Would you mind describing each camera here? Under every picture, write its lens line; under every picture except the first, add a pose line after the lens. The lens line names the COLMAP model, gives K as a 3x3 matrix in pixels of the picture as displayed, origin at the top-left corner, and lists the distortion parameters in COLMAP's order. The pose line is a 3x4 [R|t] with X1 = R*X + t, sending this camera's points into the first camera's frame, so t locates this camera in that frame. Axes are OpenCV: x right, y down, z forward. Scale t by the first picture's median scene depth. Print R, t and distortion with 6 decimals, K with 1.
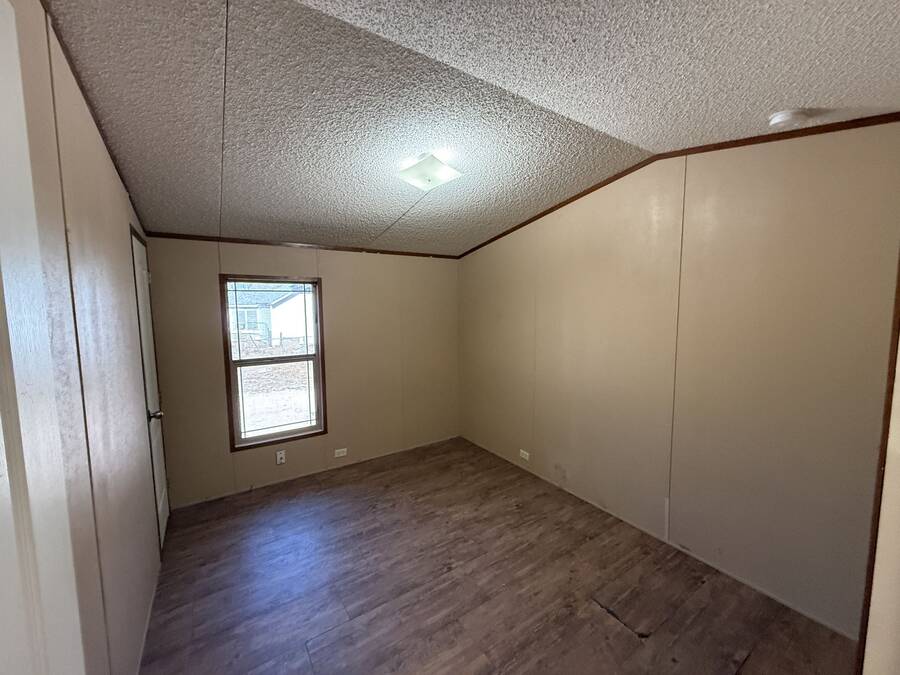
lens RADIAL K [[358.8, 0, 450.0], [0, 358.8, 337.5], [0, 0, 1]] dist [-0.001364, -0.000151]
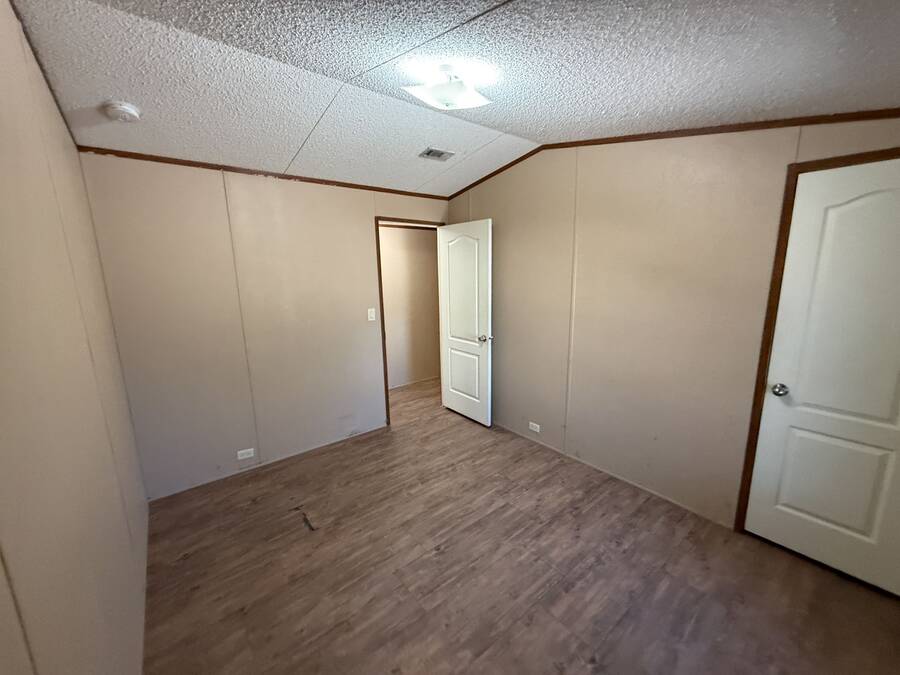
lens RADIAL K [[358.0, 0, 450.0], [0, 358.0, 337.5], [0, 0, 1]] dist [0.000489, -0.000079]
pose [[-0.995139, 0.042203, -0.088978, 0.027390], [0.015673, 0.959874, 0.279993, -0.161135], [0.097225, 0.277237, -0.955870, 1.736147]]
